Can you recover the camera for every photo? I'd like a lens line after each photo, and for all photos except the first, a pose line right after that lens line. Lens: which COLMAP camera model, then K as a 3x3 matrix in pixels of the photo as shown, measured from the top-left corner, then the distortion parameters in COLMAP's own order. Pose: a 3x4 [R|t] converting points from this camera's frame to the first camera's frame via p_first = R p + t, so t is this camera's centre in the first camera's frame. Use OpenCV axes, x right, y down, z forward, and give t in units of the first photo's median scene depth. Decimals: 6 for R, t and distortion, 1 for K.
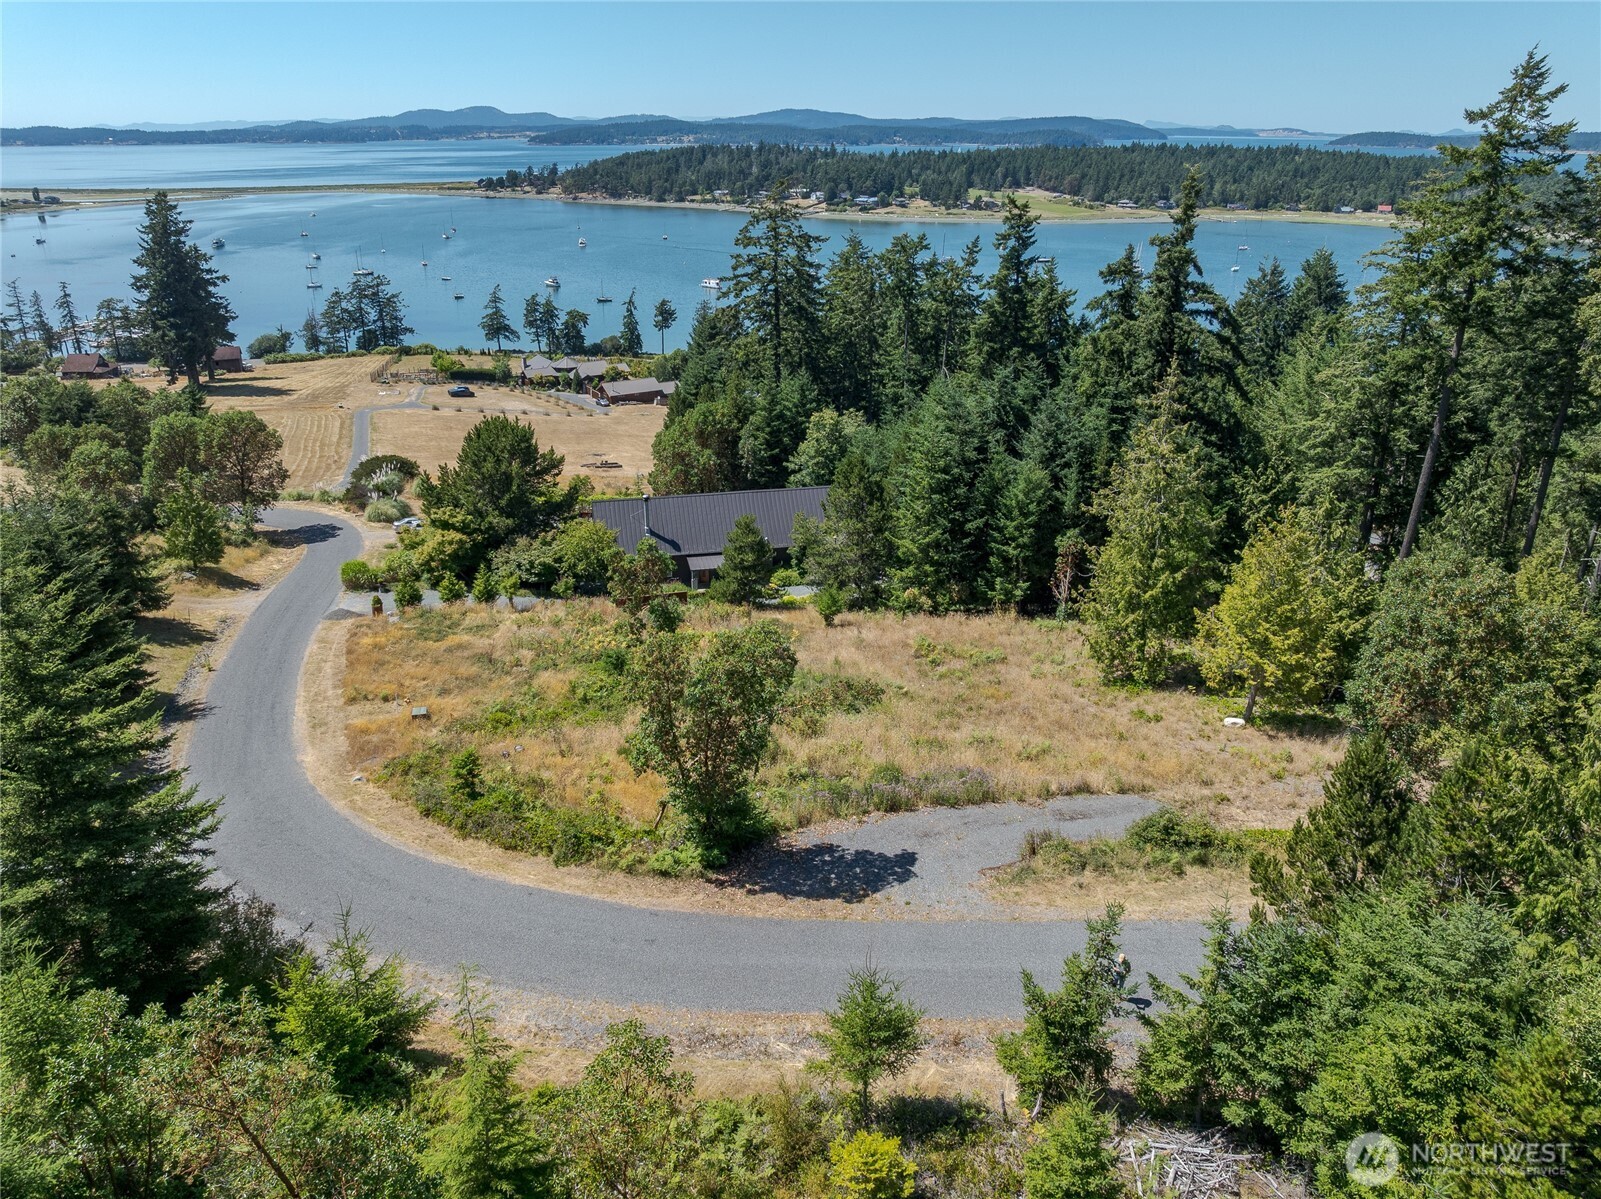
lens RADIAL K [[1127.3, 0, 802.1], [0, 1127.3, 602.2], [0, 0, 1]] dist [-0.047690, 0.018195]
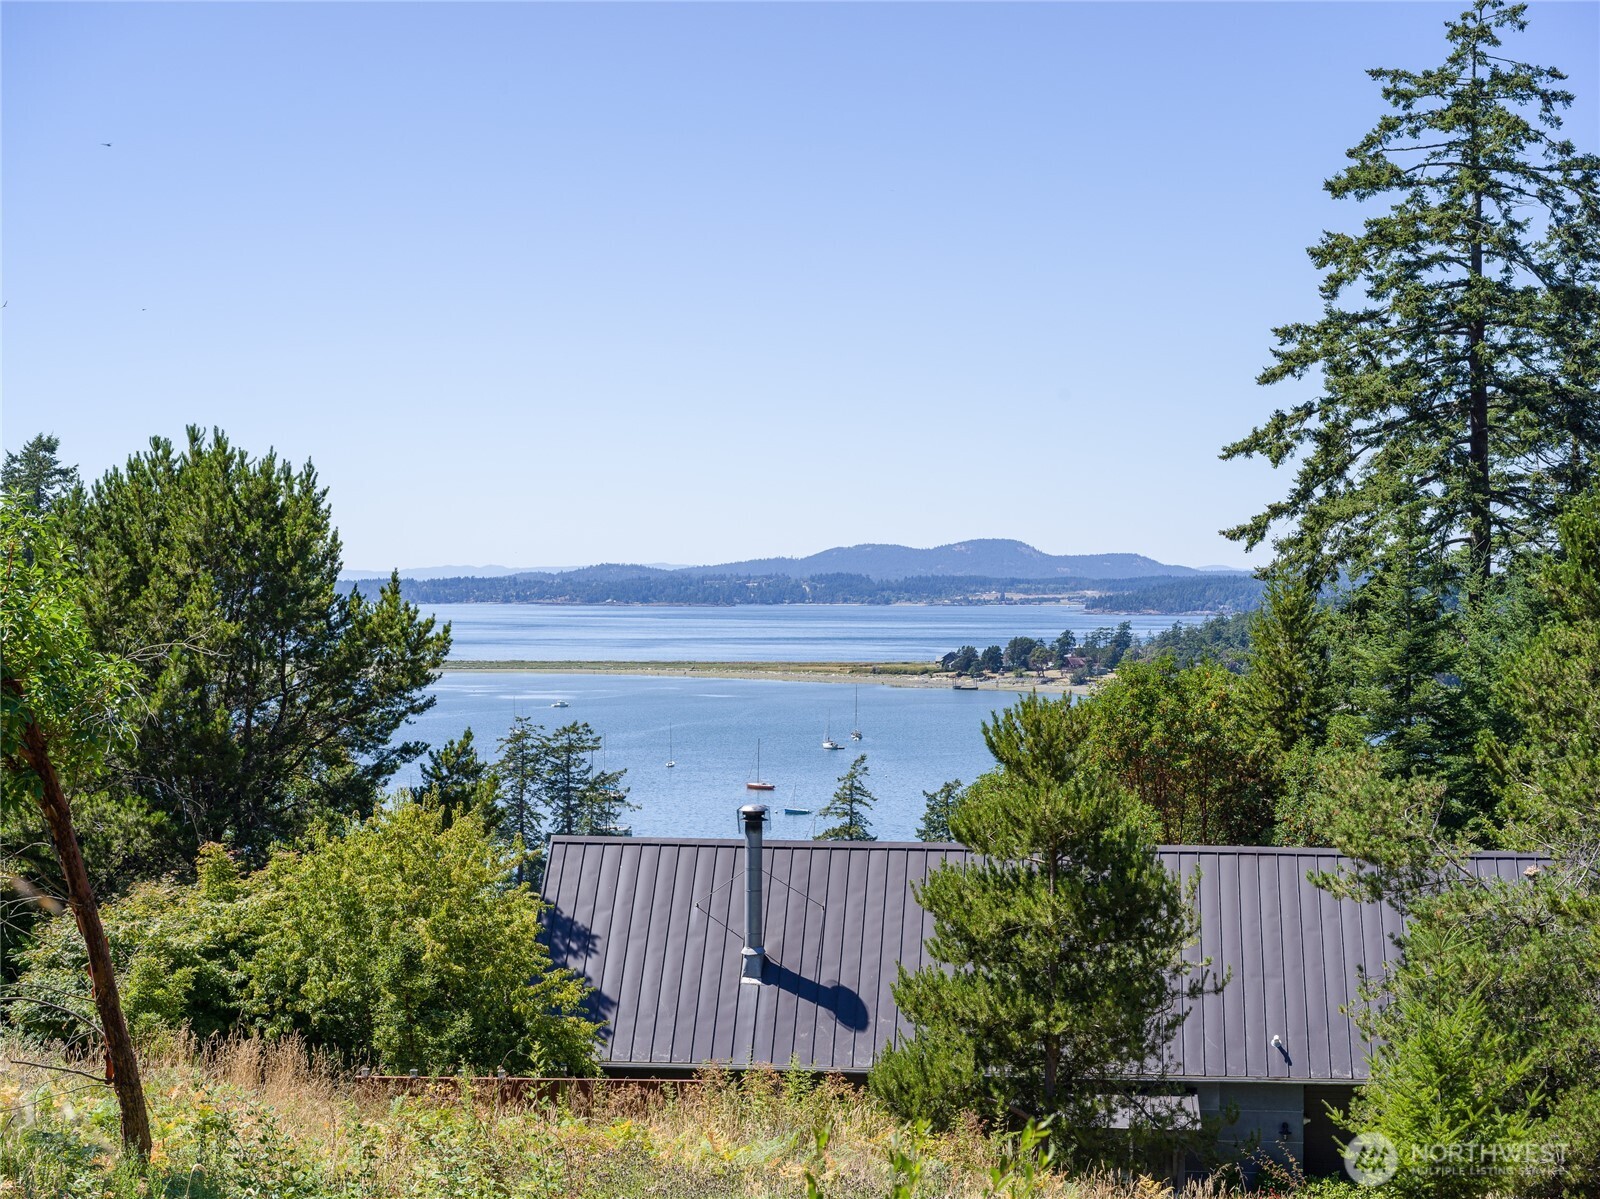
lens RADIAL K [[2811.1, 0, 775.3], [0, 2811.1, 590.5], [0, 0, 1]] dist [-0.043110, 0.000000]
pose [[0.944226, 0.001862, -0.329292, 0.056878], [-0.130478, 0.920252, -0.368934, 0.078286], [0.302345, 0.391323, 0.869169, 0.477982]]
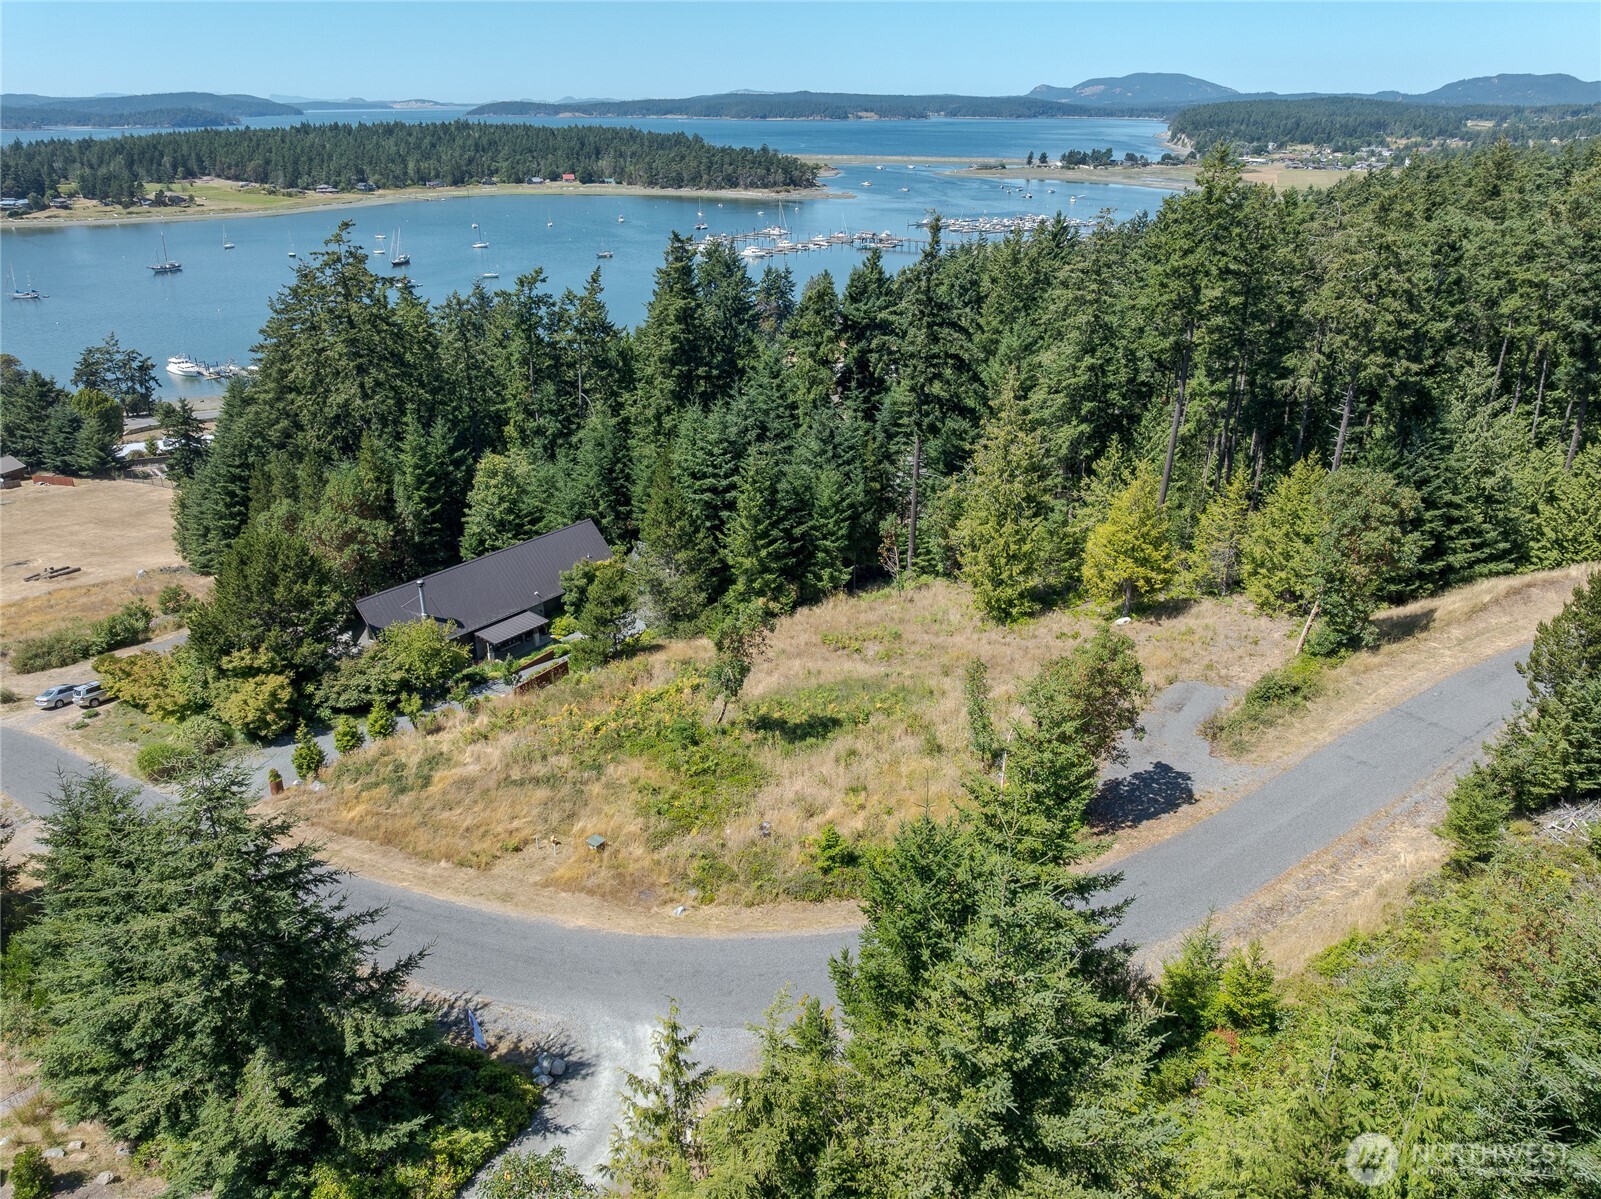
lens RADIAL K [[1127.3, 0, 802.5], [0, 1127.3, 603.9], [0, 0, 1]] dist [-0.047690, 0.018195]
pose [[0.772494, -0.260749, 0.579019, -0.437091], [0.247676, 0.963312, 0.103372, -0.094318], [-0.584730, 0.063555, 0.808734, 0.068030]]
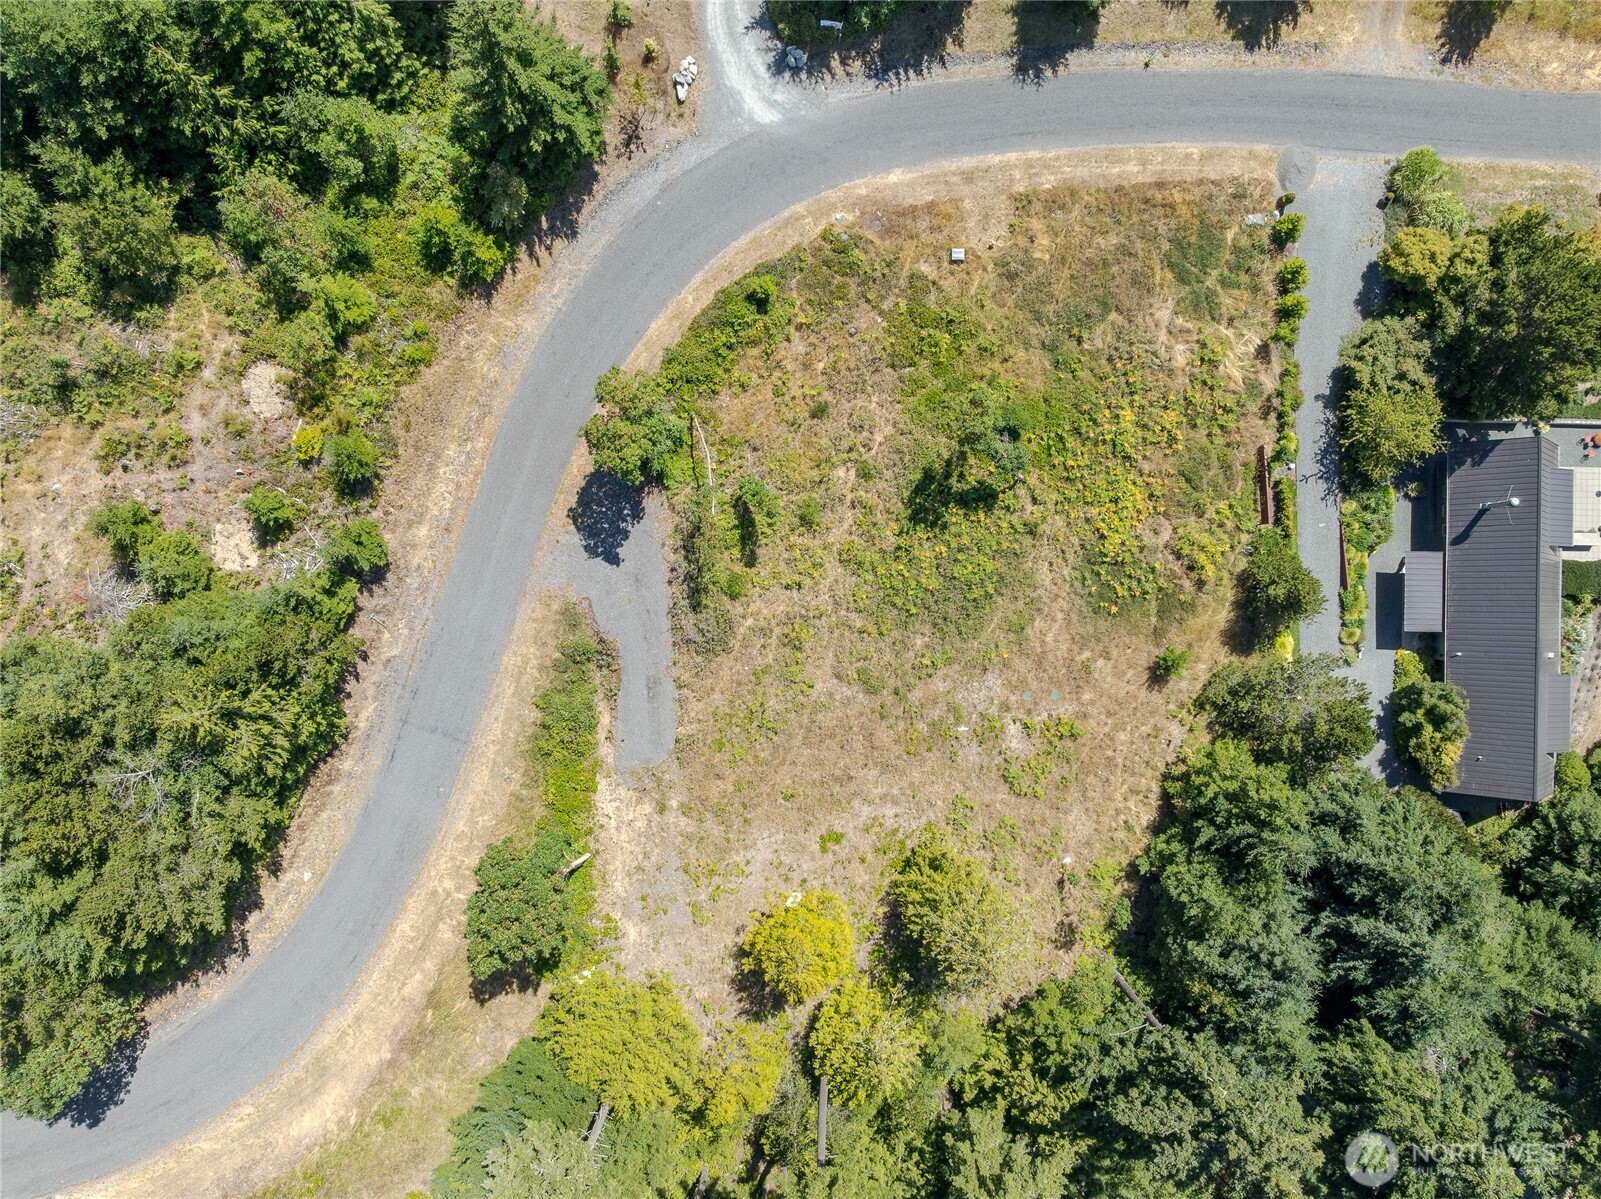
lens RADIAL K [[1127.3, 0, 807.0], [0, 1127.3, 602.3], [0, 0, 1]] dist [-0.047690, 0.018195]
pose [[-0.229007, 0.973319, -0.014341, 0.050369], [-0.384221, -0.076845, 0.920038, -0.612654], [0.894388, 0.216205, 0.391568, 0.284615]]
